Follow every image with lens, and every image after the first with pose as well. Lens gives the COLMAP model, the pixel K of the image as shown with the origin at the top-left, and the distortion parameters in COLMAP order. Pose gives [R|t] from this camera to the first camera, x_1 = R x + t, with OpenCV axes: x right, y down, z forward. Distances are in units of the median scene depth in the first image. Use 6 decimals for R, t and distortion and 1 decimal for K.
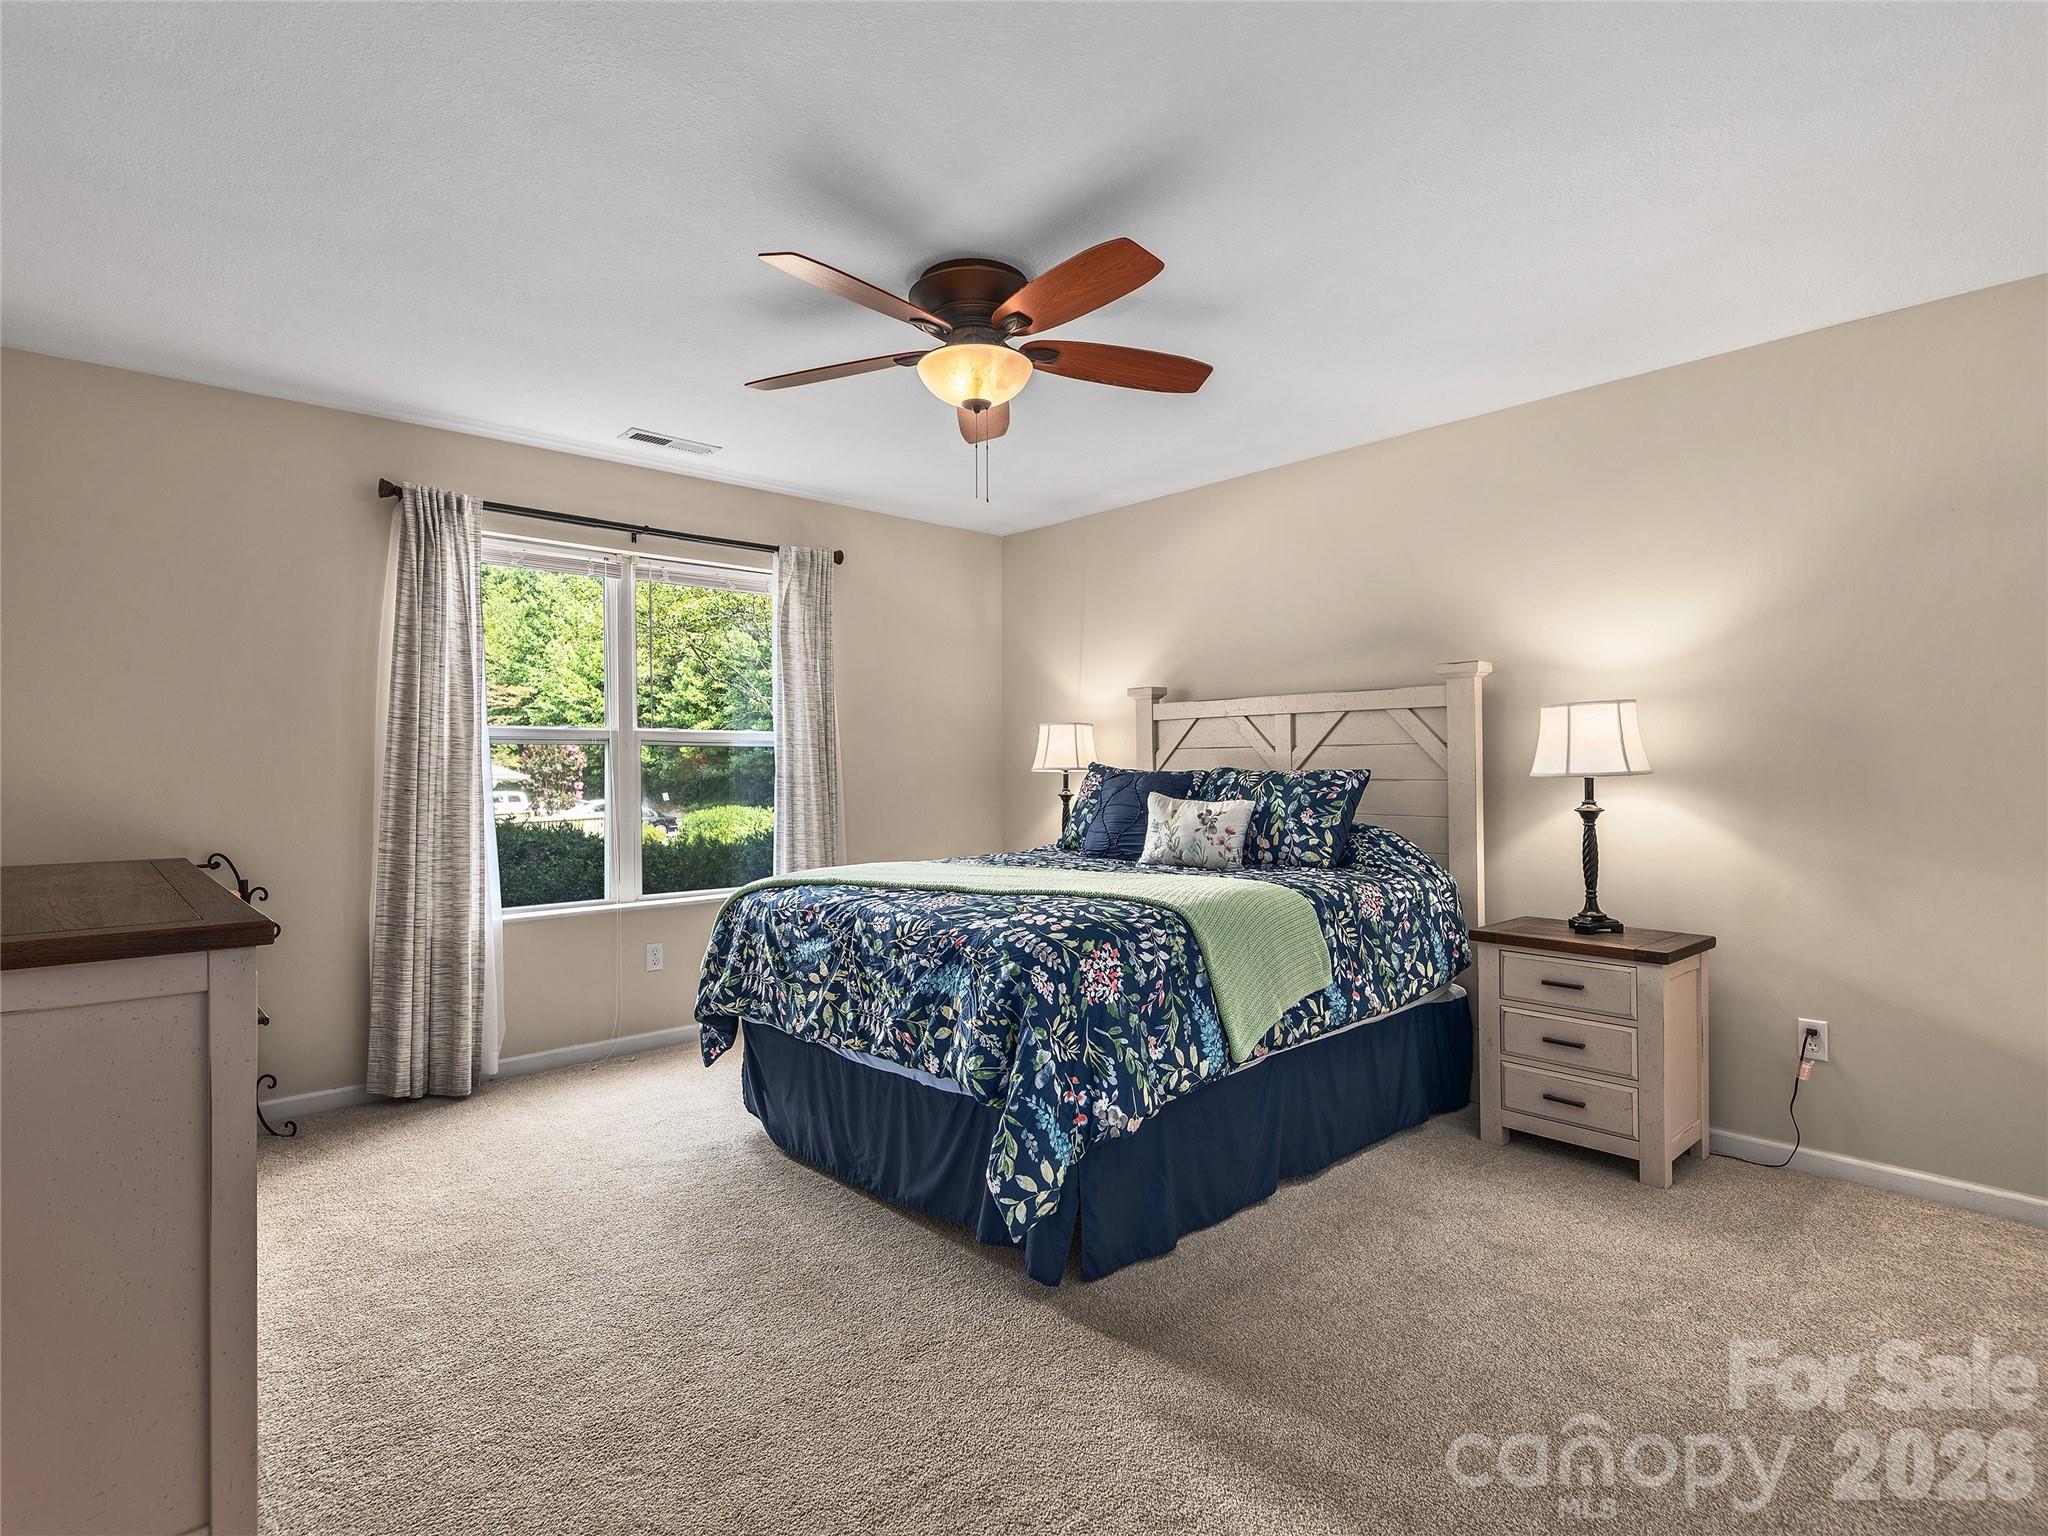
lens RADIAL K [[1078.2, 0, 1013.7], [0, 1078.2, 762.0], [0, 0, 1]] dist [0.000239, 0.000016]
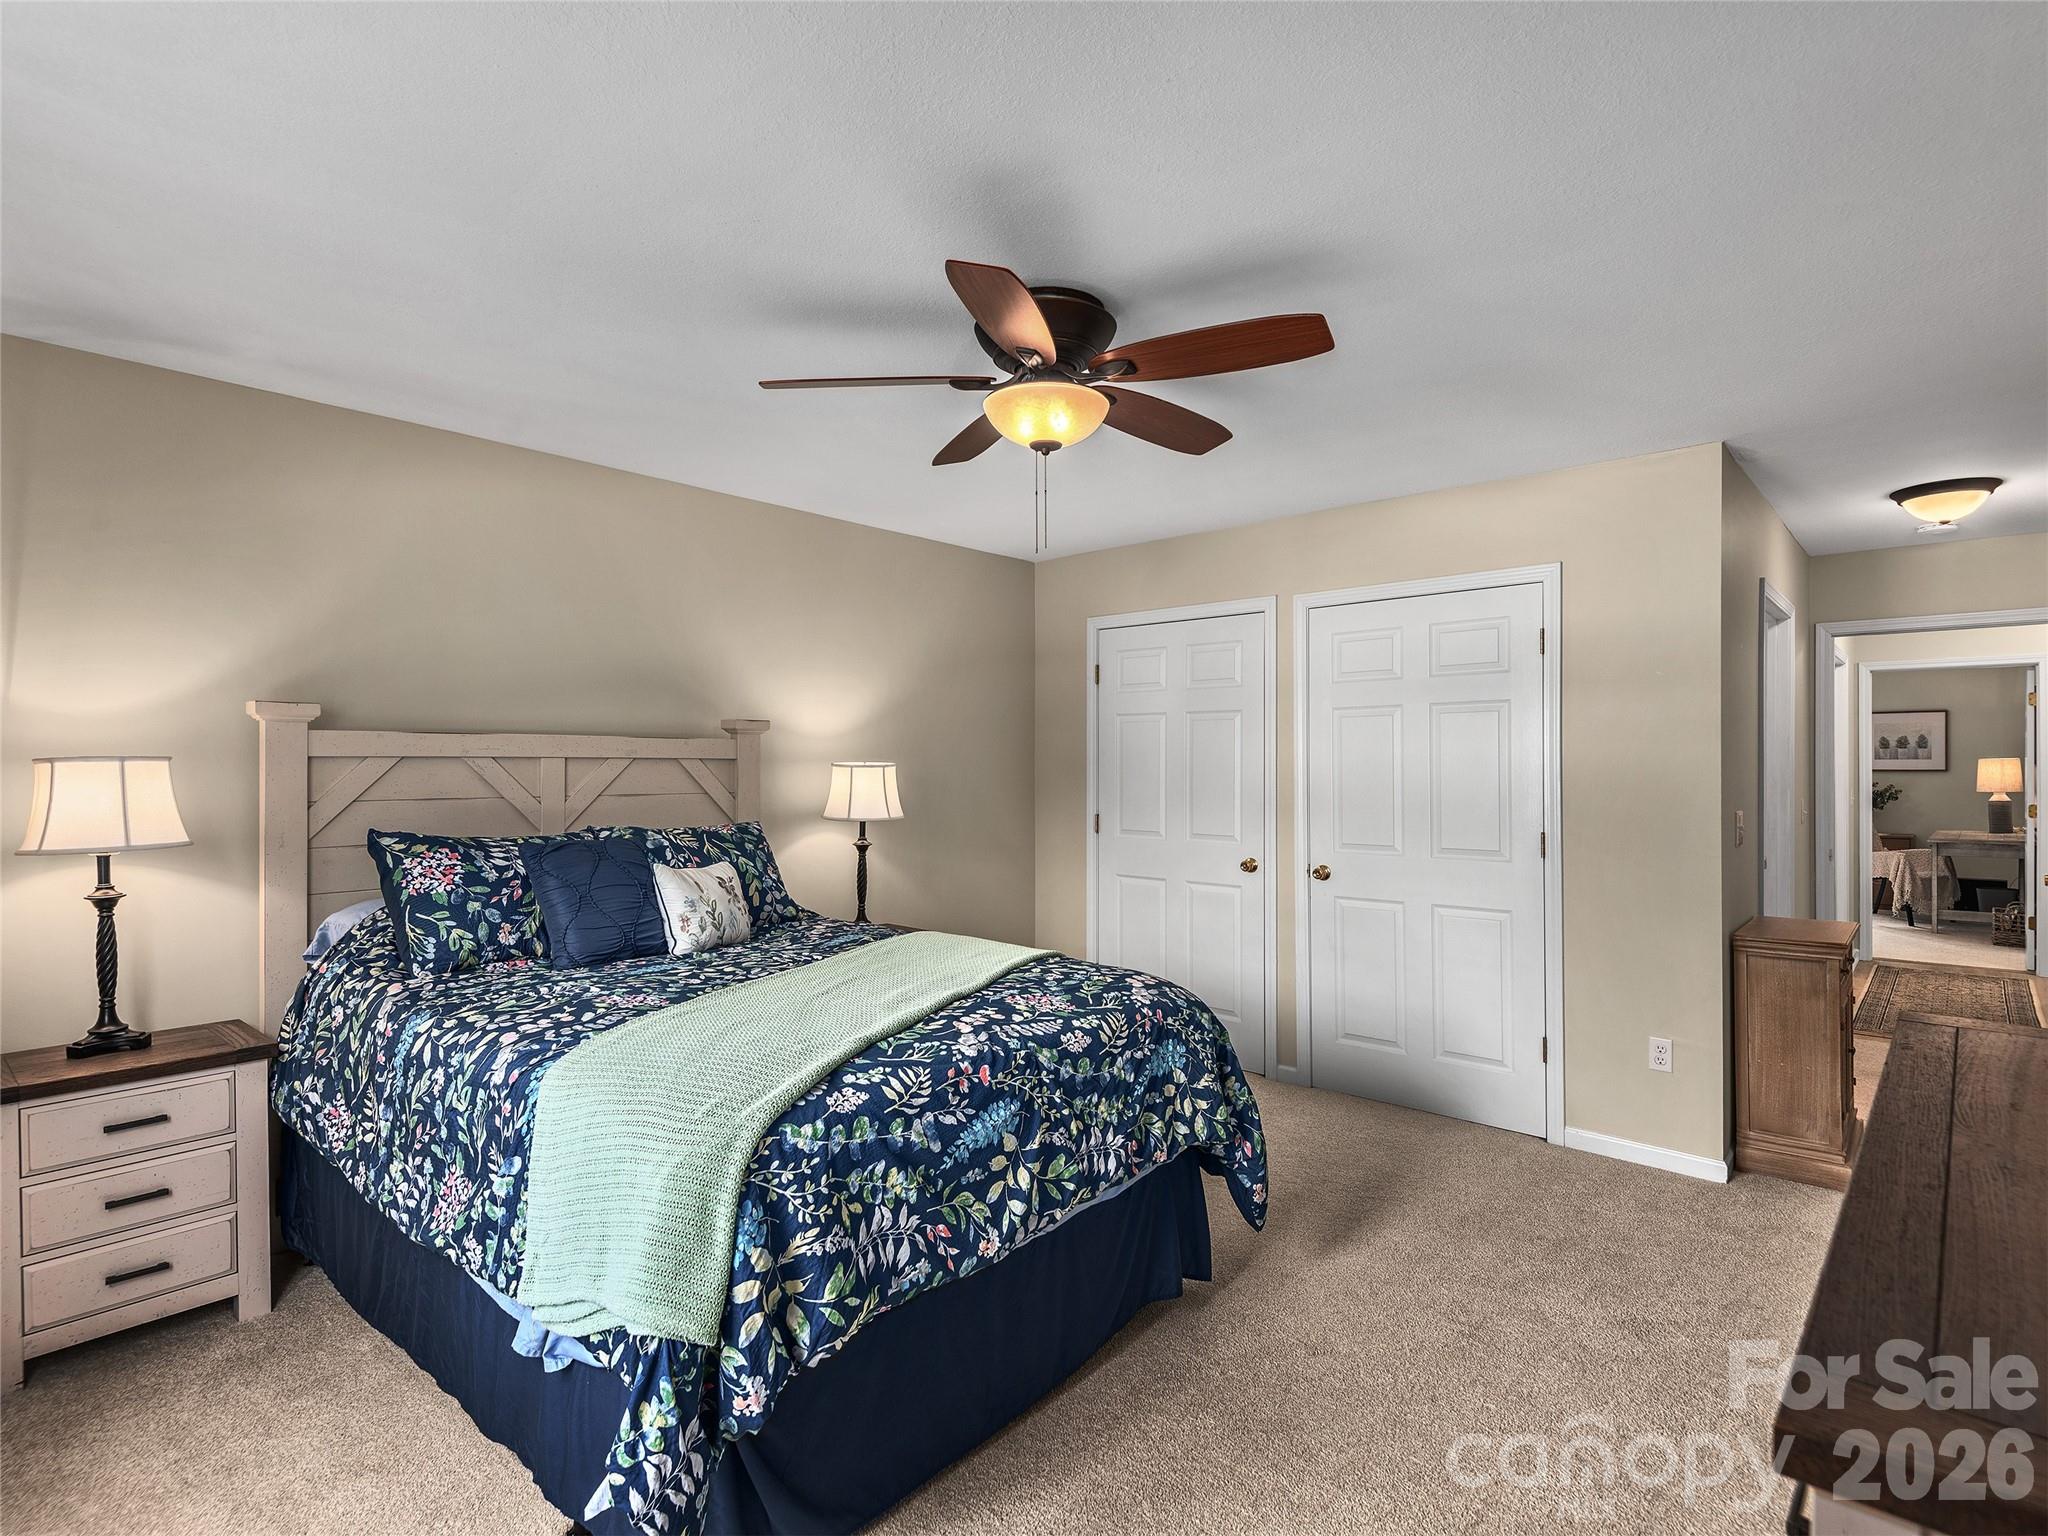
lens RADIAL K [[1078.2, 0, 1013.7], [0, 1078.2, 762.0], [0, 0, 1]] dist [0.000239, 0.000016]
pose [[-0.121732, 0.005995, 0.992545, -0.859550], [-0.002790, 0.999976, -0.006382, -0.052062], [-0.992559, -0.003546, -0.121712, 1.057159]]
